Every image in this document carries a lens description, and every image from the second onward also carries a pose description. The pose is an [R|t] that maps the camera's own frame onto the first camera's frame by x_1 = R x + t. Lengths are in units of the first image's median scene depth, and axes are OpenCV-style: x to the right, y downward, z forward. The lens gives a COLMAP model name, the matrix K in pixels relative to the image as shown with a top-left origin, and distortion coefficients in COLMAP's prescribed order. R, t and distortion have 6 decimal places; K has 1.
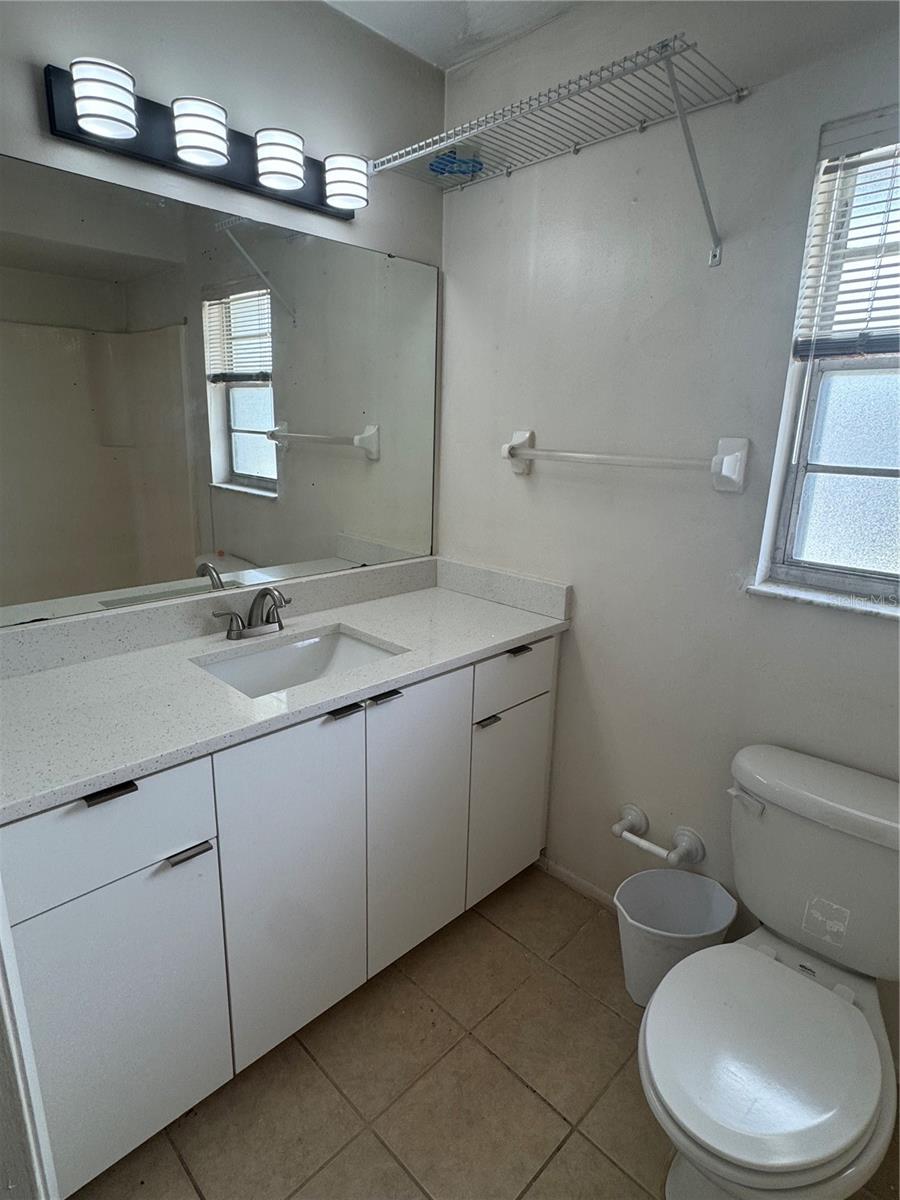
lens RADIAL K [[646.1, 0, 448.9], [0, 646.1, 598.6], [0, 0, 1]] dist [-0.003624, 0.000488]
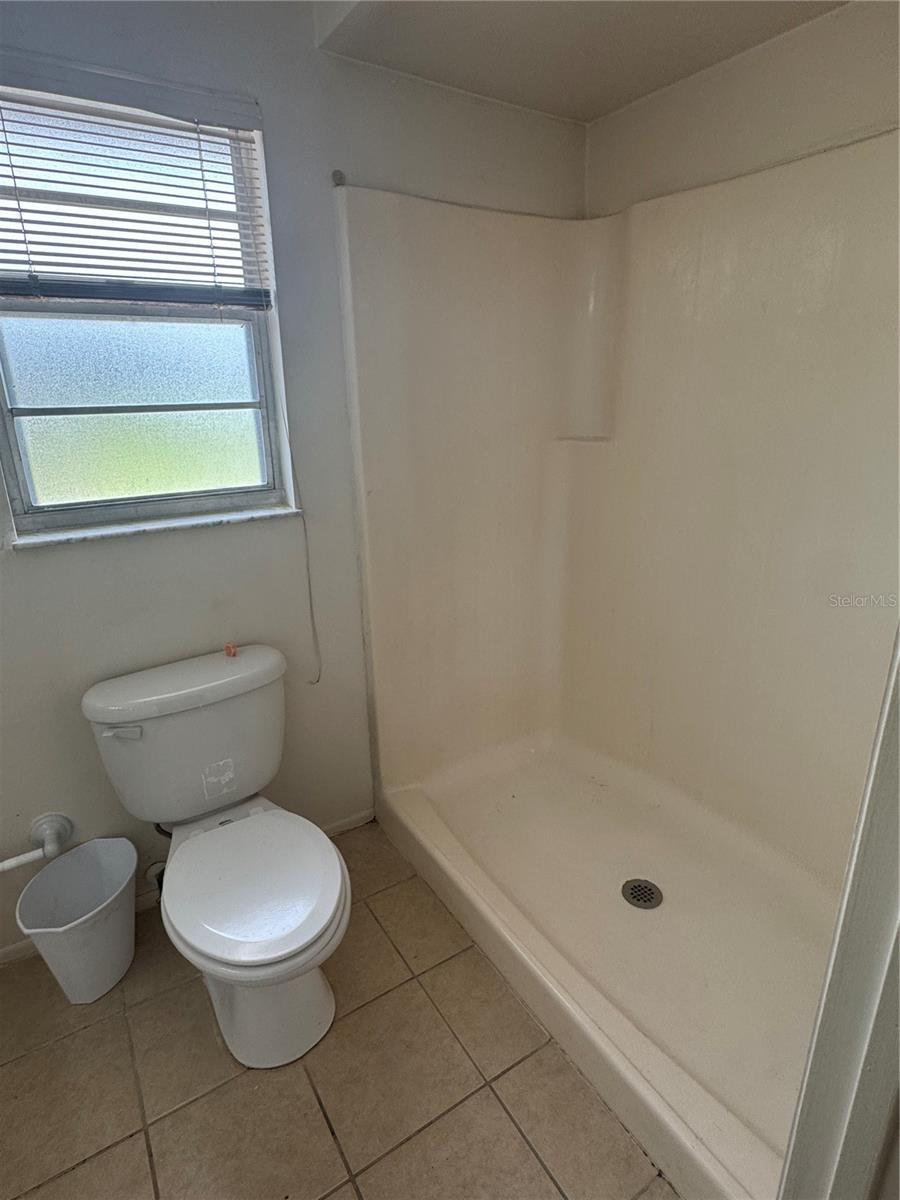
lens RADIAL K [[646.1, 0, 455.1], [0, 646.1, 596.8], [0, 0, 1]] dist [-0.003624, 0.000488]
pose [[0.209876, -0.331782, 0.919713, -0.302003], [0.272302, 0.923281, 0.270931, -0.026727], [-0.939044, 0.193578, 0.284120, 0.147903]]
